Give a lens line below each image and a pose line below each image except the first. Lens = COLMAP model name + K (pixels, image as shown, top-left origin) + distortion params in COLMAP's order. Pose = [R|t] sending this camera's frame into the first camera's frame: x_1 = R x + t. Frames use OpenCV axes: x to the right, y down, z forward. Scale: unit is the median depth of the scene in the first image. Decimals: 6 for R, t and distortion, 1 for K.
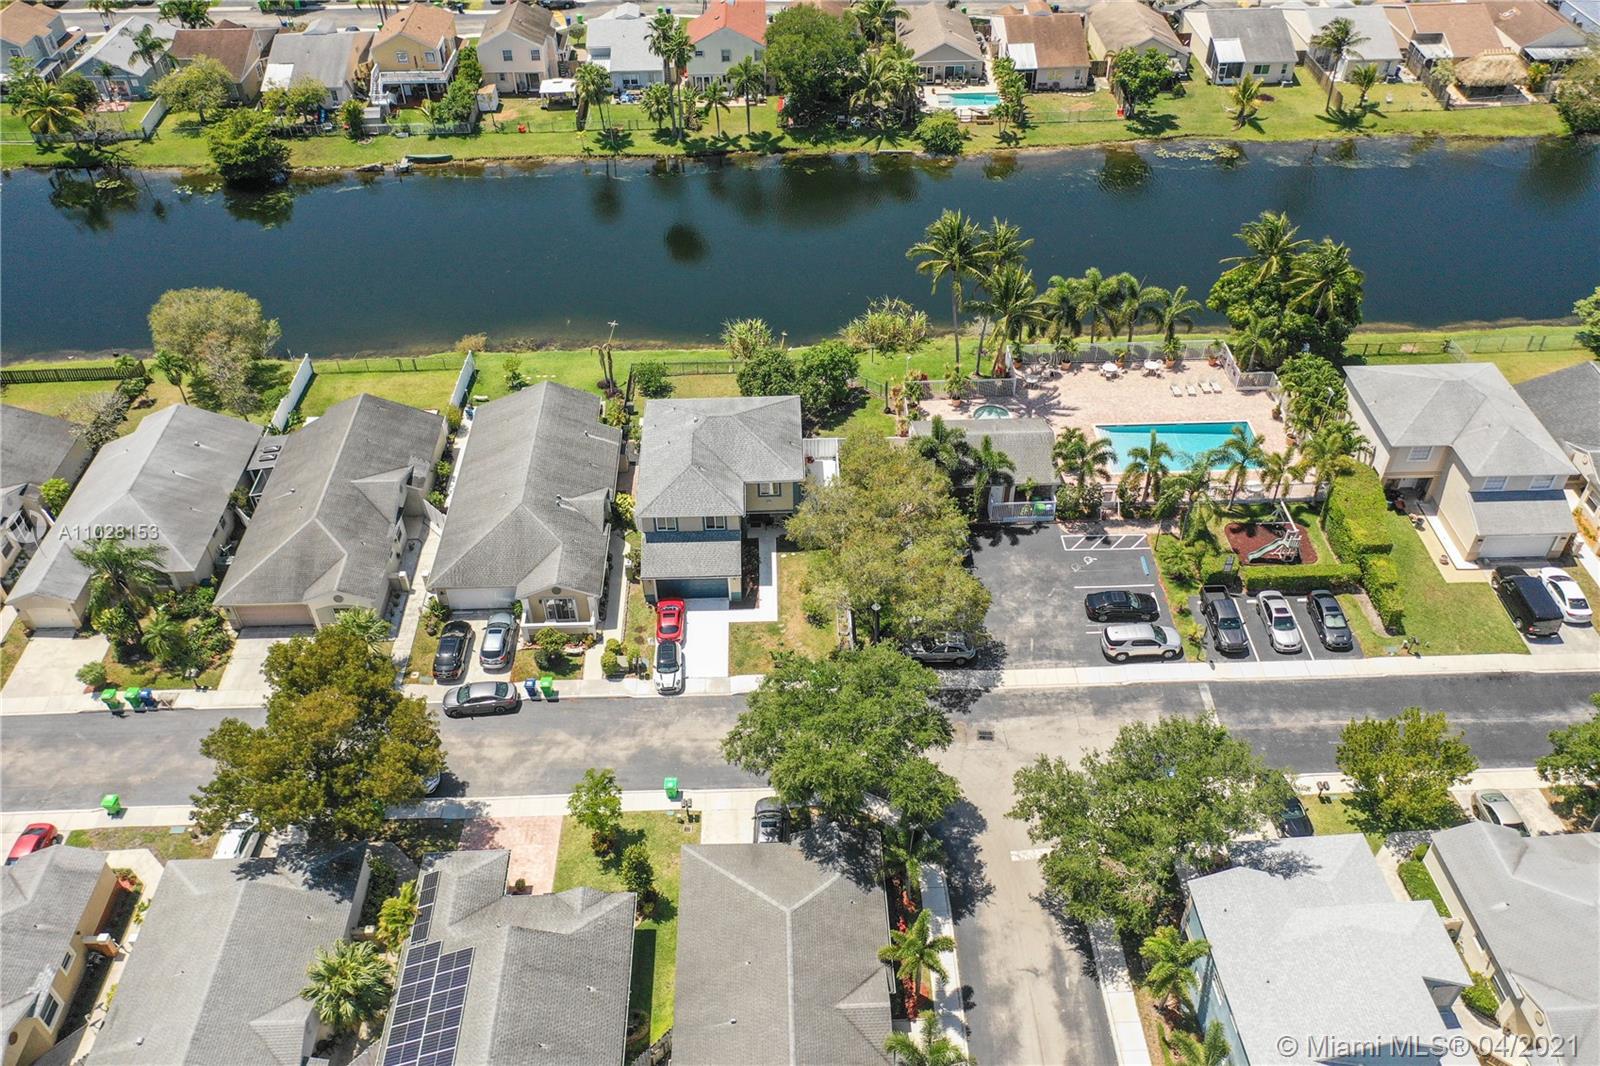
lens RADIAL K [[1266.2, 0, 799.0], [0, 1266.2, 534.3], [0, 0, 1]] dist [0.009870, 0.001163]
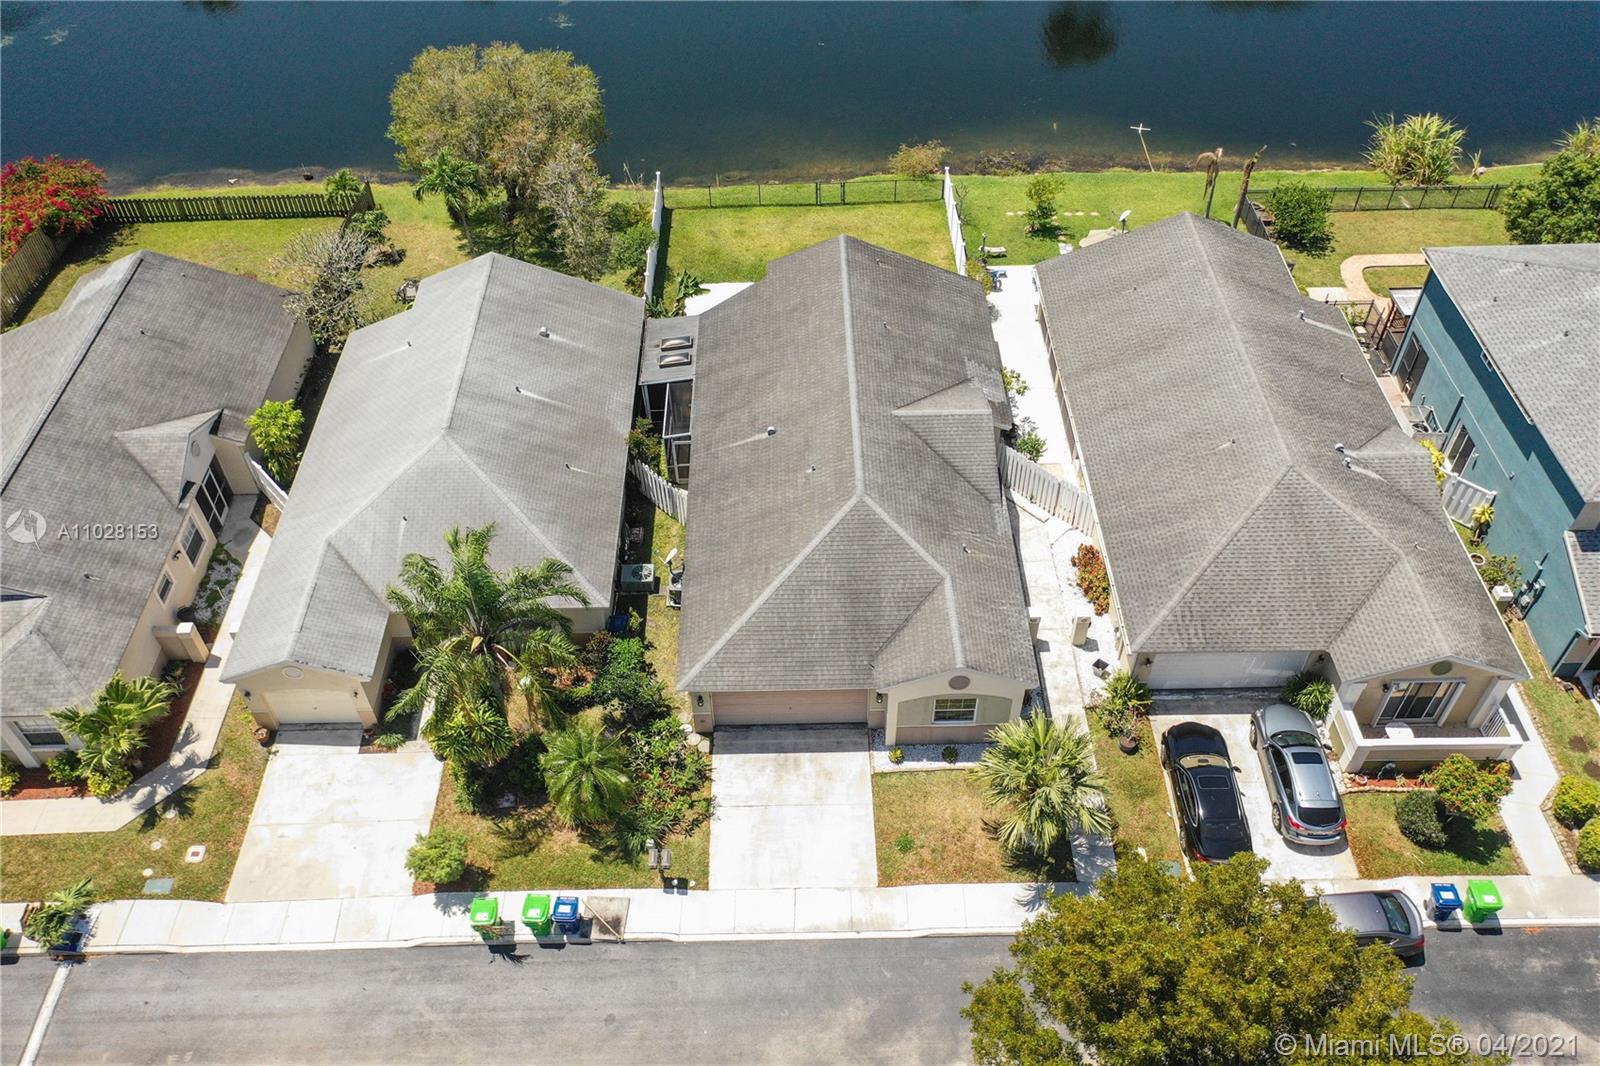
lens RADIAL K [[1266.2, 0, 799.4], [0, 1266.2, 530.2], [0, 0, 1]] dist [0.009870, 0.001163]
pose [[0.999909, 0.008332, -0.010569, -0.379349], [-0.007438, 0.996611, 0.081924, -0.035833], [0.011216, -0.081838, 0.996583, 0.507496]]
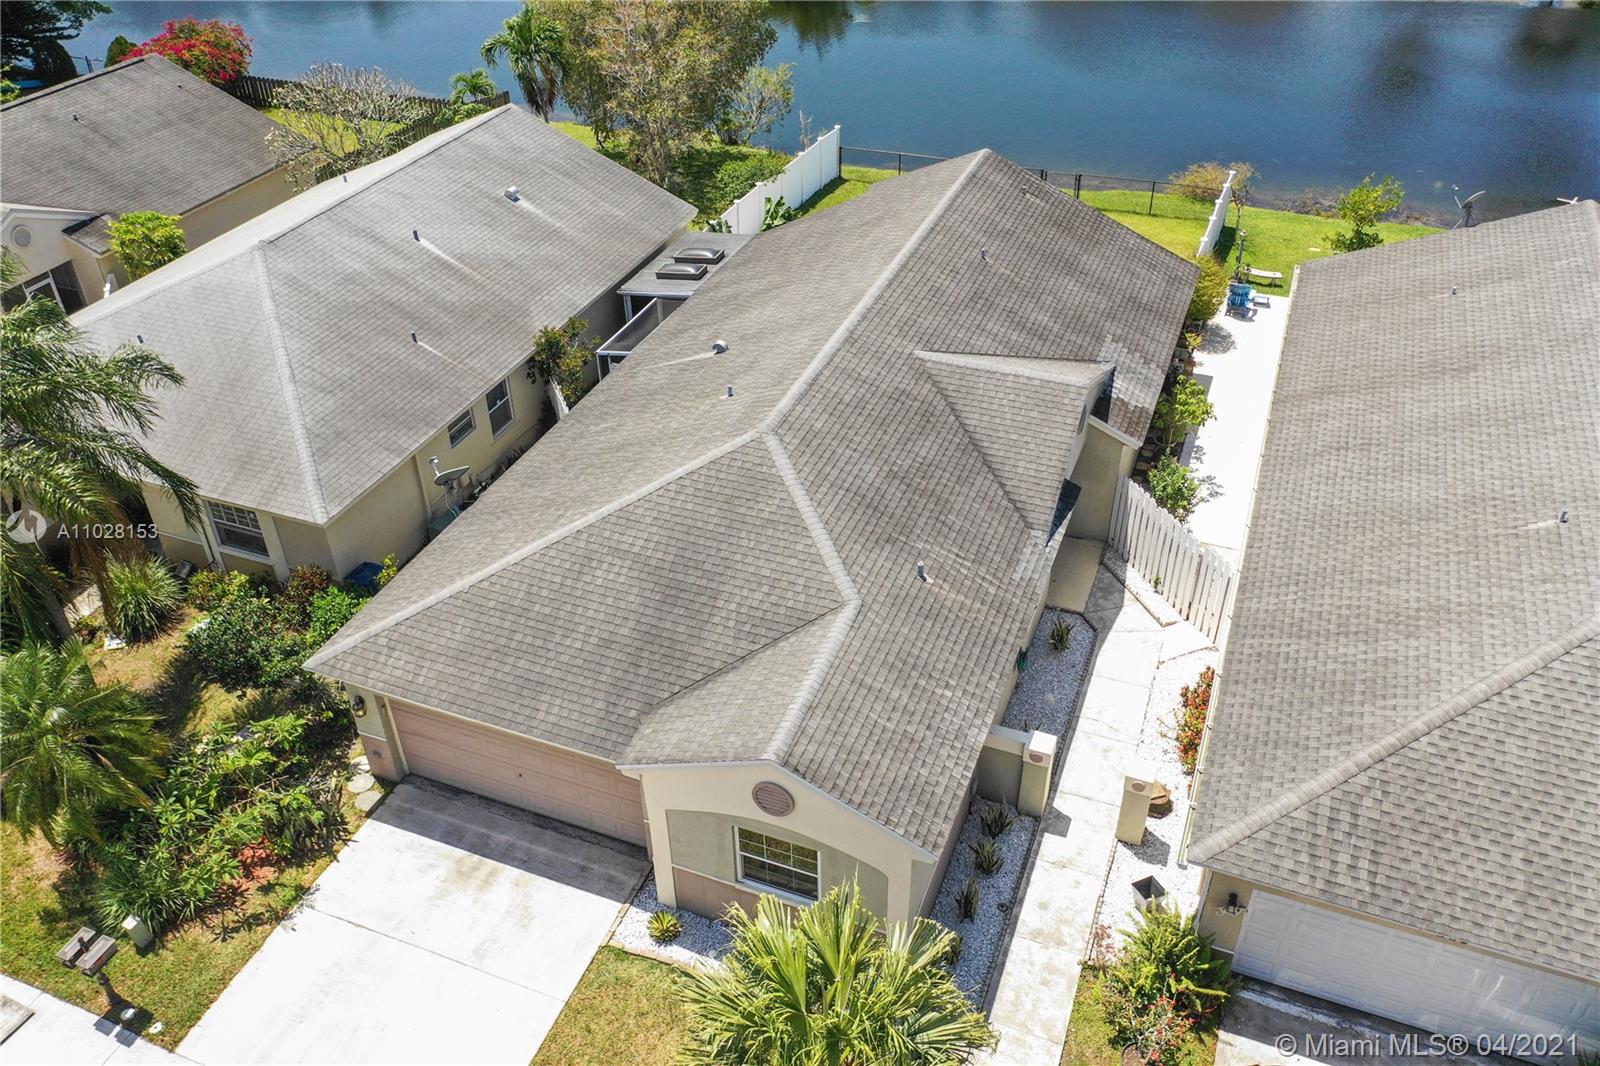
lens RADIAL K [[1266.2, 0, 798.8], [0, 1266.2, 528.1], [0, 0, 1]] dist [0.009870, 0.001163]
pose [[0.918067, 0.230941, -0.322210, -0.275953], [-0.259597, 0.964505, -0.048366, 0.015206], [0.299603, 0.128048, 0.945432, 0.727039]]
